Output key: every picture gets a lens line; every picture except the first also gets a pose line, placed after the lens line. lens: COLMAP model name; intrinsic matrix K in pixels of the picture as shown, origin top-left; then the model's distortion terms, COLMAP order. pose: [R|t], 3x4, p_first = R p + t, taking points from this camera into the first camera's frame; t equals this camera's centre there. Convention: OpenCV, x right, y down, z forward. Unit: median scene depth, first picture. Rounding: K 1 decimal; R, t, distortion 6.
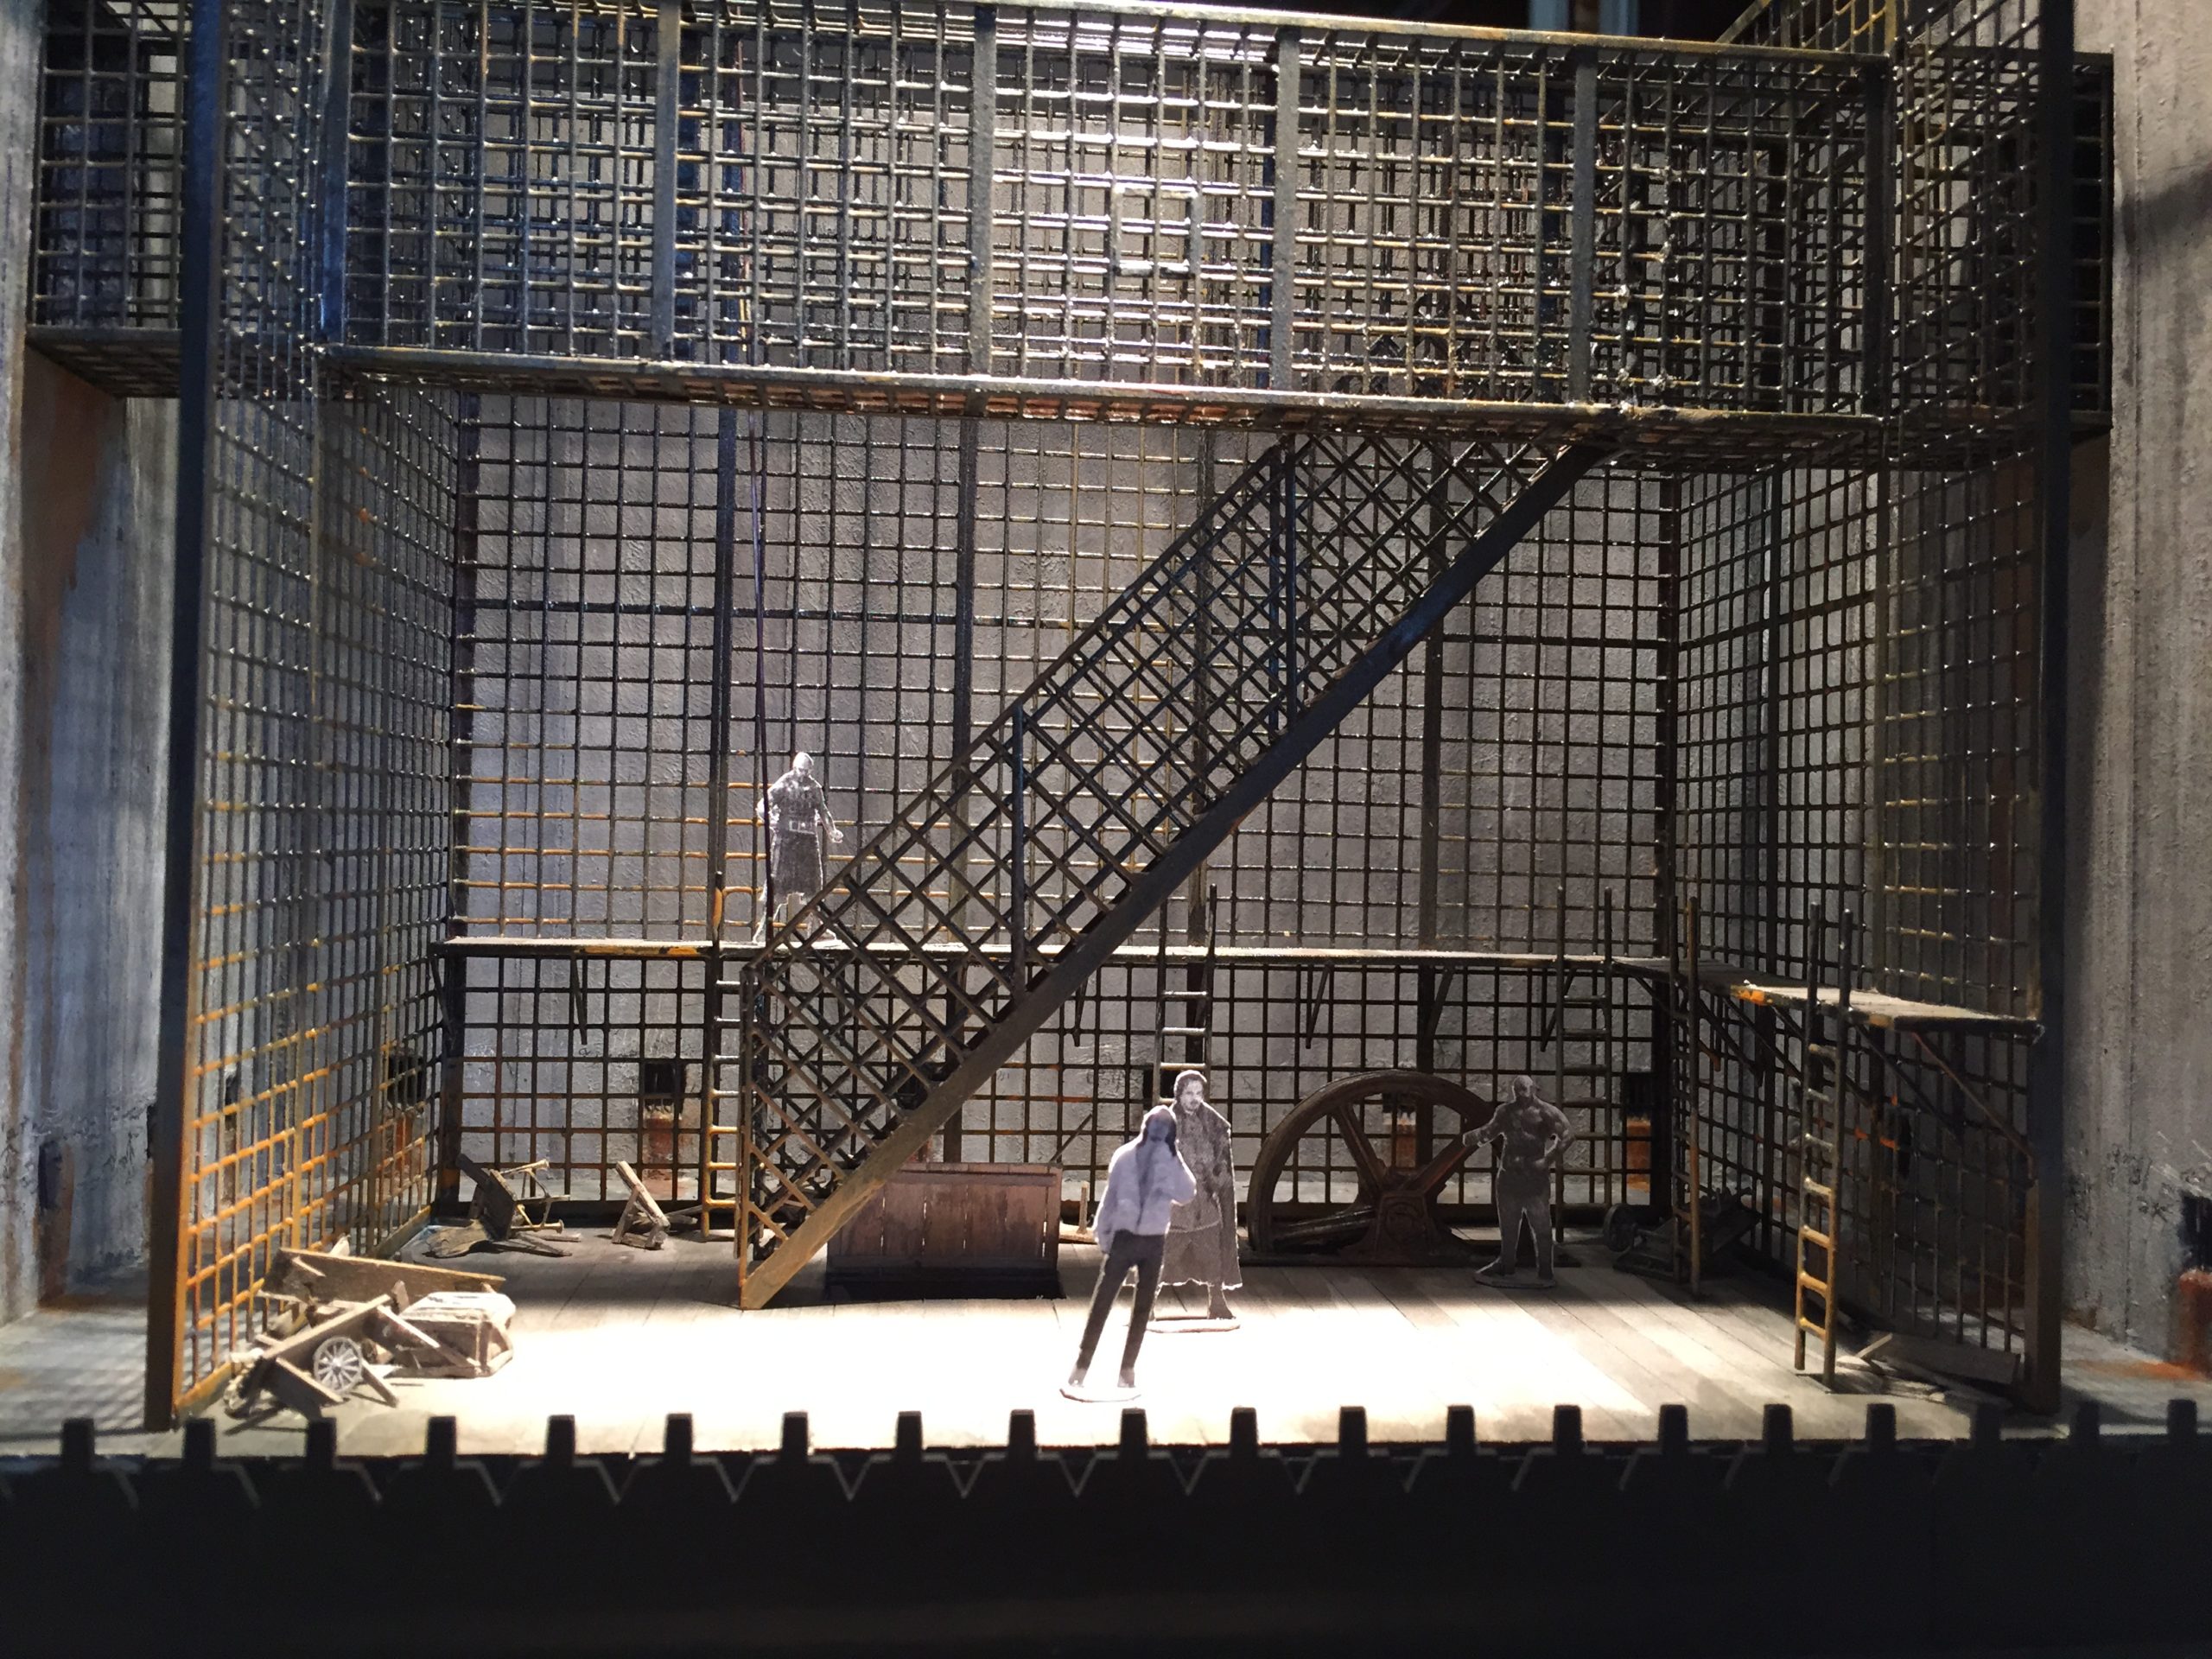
lens RADIAL K [[1883.1, 0, 1100.9], [0, 1883.1, 800.3], [0, 0, 1]] dist [0.059254, -0.070698]
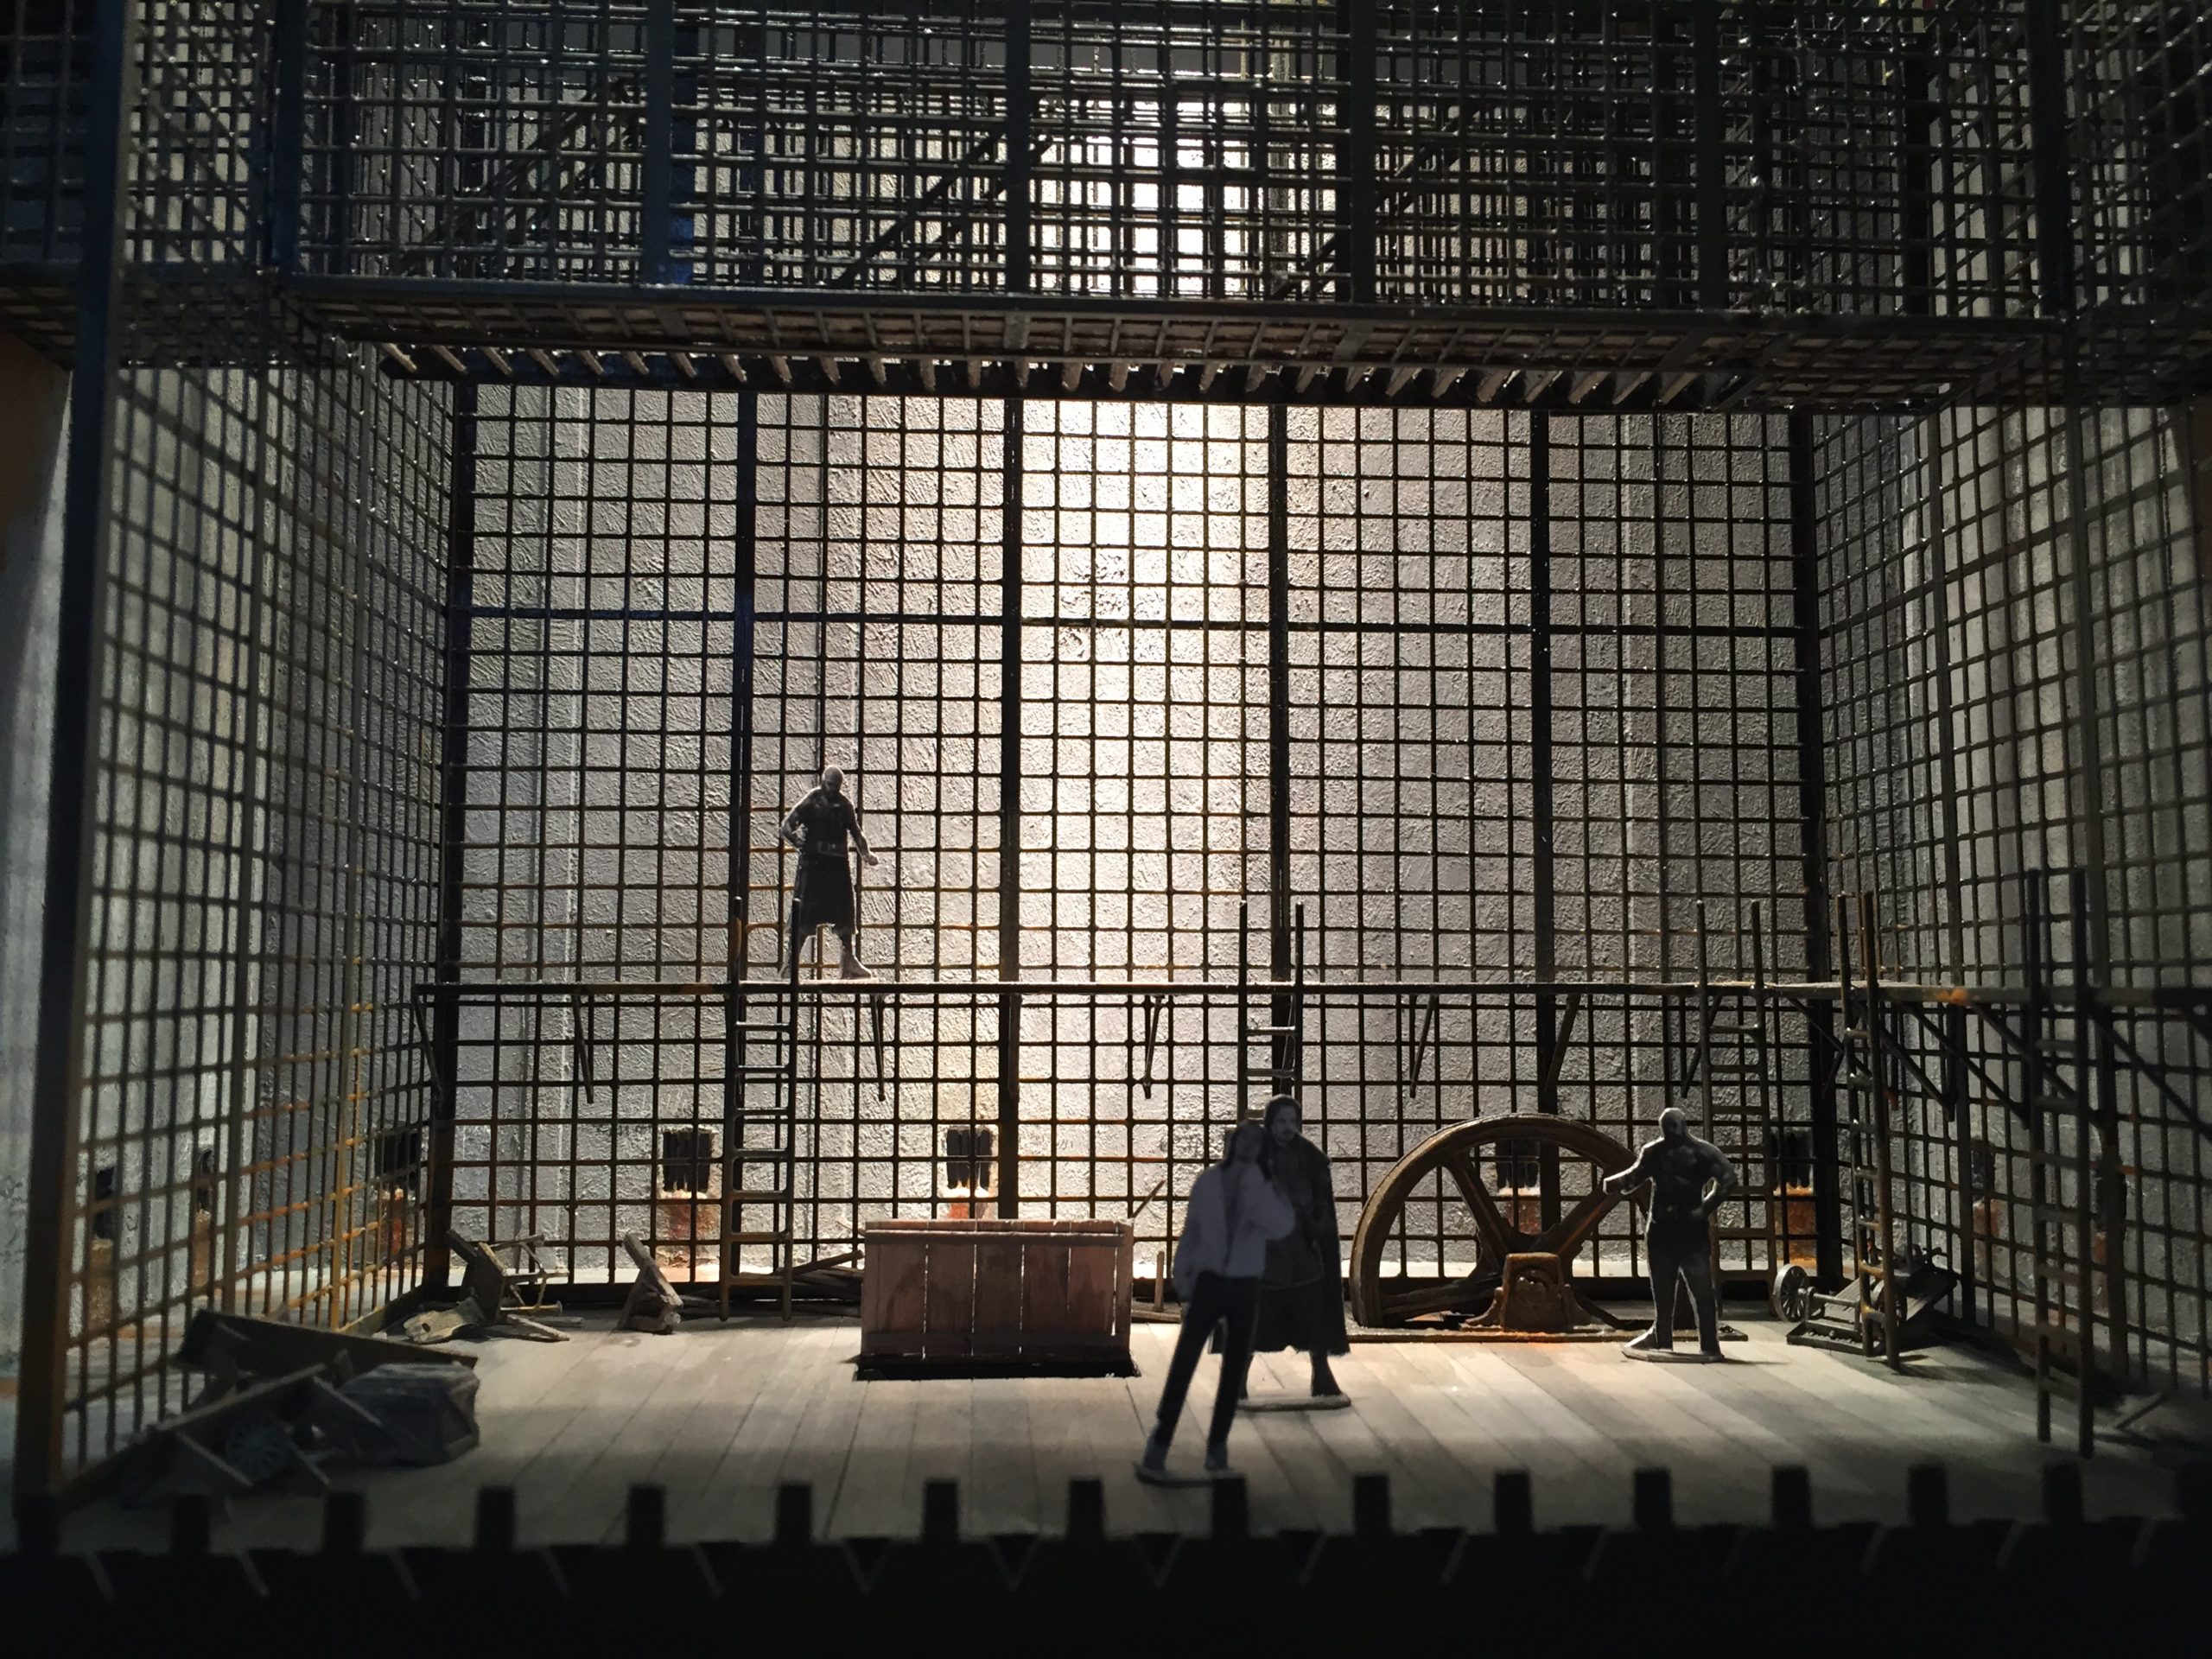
lens RADIAL K [[1883.1, 0, 1100.9], [0, 1883.1, 800.3], [0, 0, 1]] dist [0.059254, -0.070698]
pose [[0.999197, -0.022245, -0.033315, -0.002195], [0.019546, 0.996660, -0.079285, 0.061541], [0.034968, 0.078570, 0.996295, 0.114973]]
